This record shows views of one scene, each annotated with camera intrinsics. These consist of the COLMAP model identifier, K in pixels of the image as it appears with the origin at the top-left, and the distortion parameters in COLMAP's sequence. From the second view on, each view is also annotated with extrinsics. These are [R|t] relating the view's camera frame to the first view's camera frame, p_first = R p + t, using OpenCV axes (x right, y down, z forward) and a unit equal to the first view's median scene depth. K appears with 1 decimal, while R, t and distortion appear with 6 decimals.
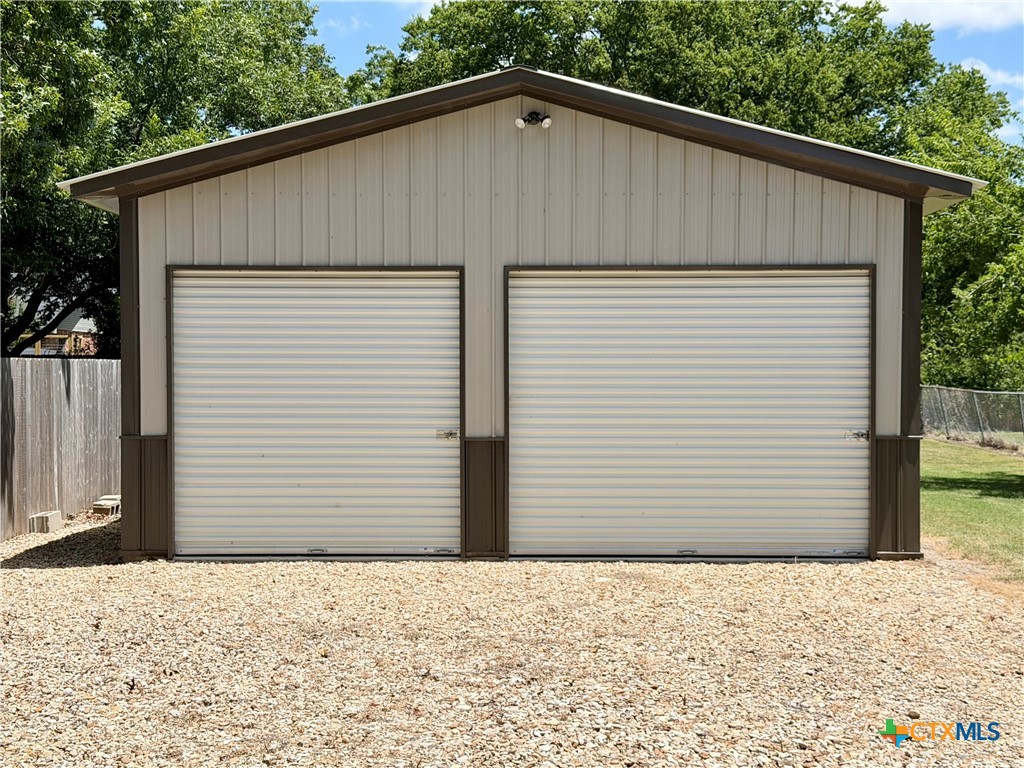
lens RADIAL K [[1489.4, 0, 515.5], [0, 1489.4, 386.4], [0, 0, 1]] dist [0.147820, 0.000000]
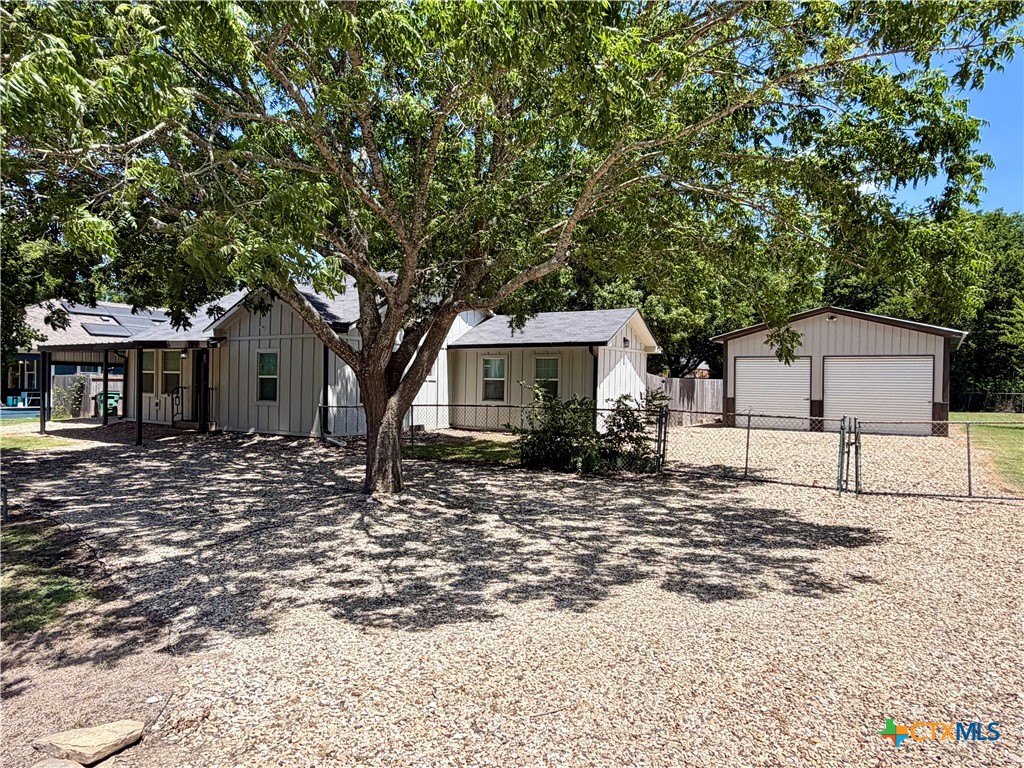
lens RADIAL K [[676.6, 0, 512.5], [0, 676.6, 385.0], [0, 0, 1]] dist [0.003657, 0.000726]
pose [[0.854435, 0.014609, -0.519352, 0.217734], [-0.019597, 0.999799, -0.004118, 0.017831], [0.519188, 0.013697, 0.854550, -0.923749]]
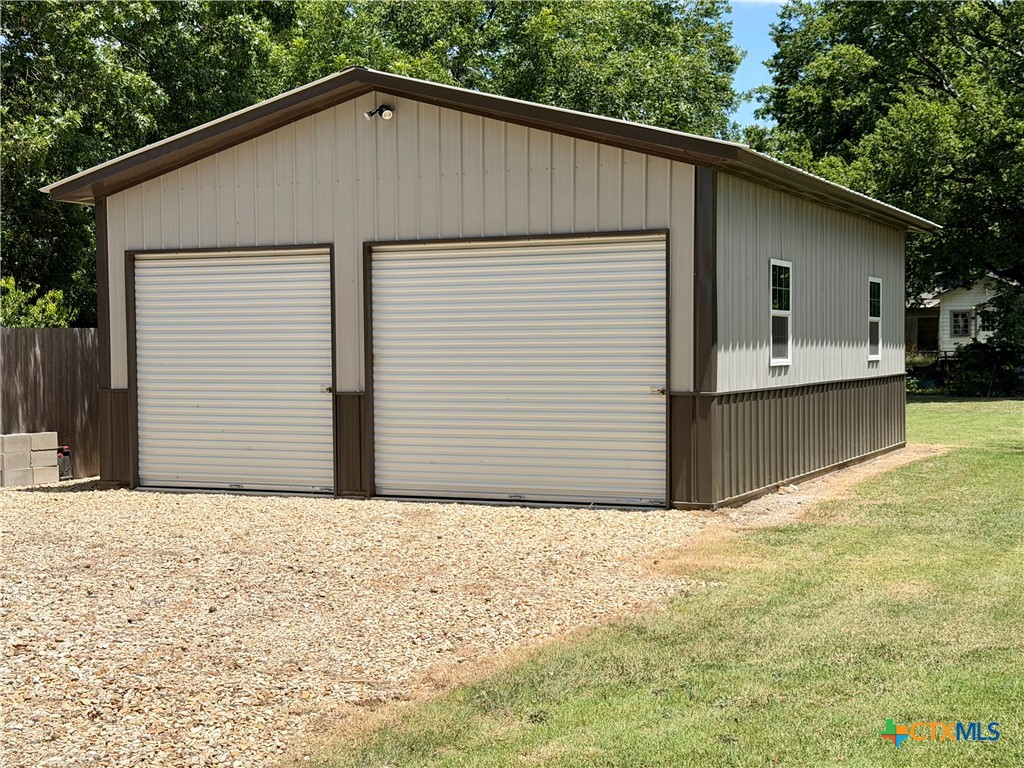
lens RADIAL K [[1489.4, 0, 513.1], [0, 1489.4, 385.0], [0, 0, 1]] dist [0.147820, 0.000000]
pose [[0.913638, 0.003711, -0.406511, 0.561786], [0.003938, 0.999831, 0.017978, 0.008600], [0.406509, -0.018026, 0.913469, -0.002608]]
